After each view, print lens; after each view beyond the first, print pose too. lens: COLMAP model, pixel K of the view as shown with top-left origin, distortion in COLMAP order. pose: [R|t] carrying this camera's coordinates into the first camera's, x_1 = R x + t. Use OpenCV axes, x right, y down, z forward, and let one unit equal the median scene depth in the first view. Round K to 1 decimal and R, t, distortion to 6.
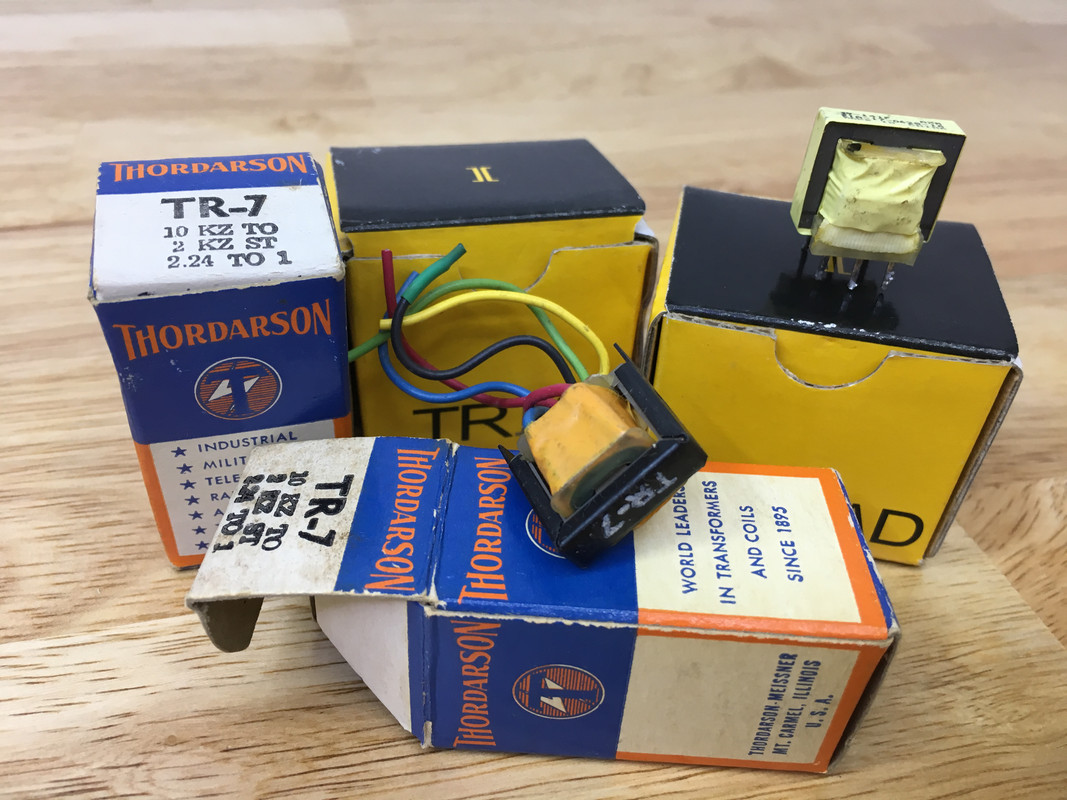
lens RADIAL K [[950.6, 0, 533.5], [0, 950.6, 400.0], [0, 0, 1]] dist [0.074652, -0.109552]
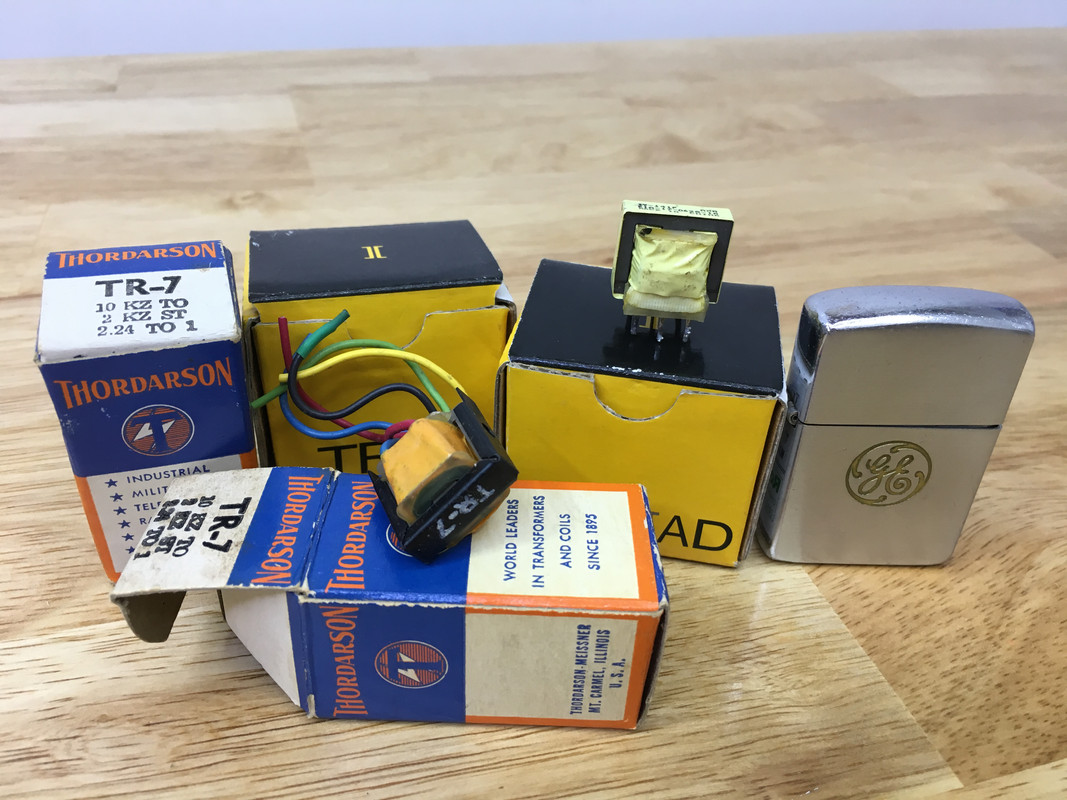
lens RADIAL K [[950.6, 0, 533.5], [0, 950.6, 400.0], [0, 0, 1]] dist [0.074652, -0.109552]
pose [[0.999623, -0.021024, 0.017648, 0.158732], [0.021987, 0.998174, -0.056265, 0.029761], [-0.016433, 0.056632, 0.998260, -0.257340]]
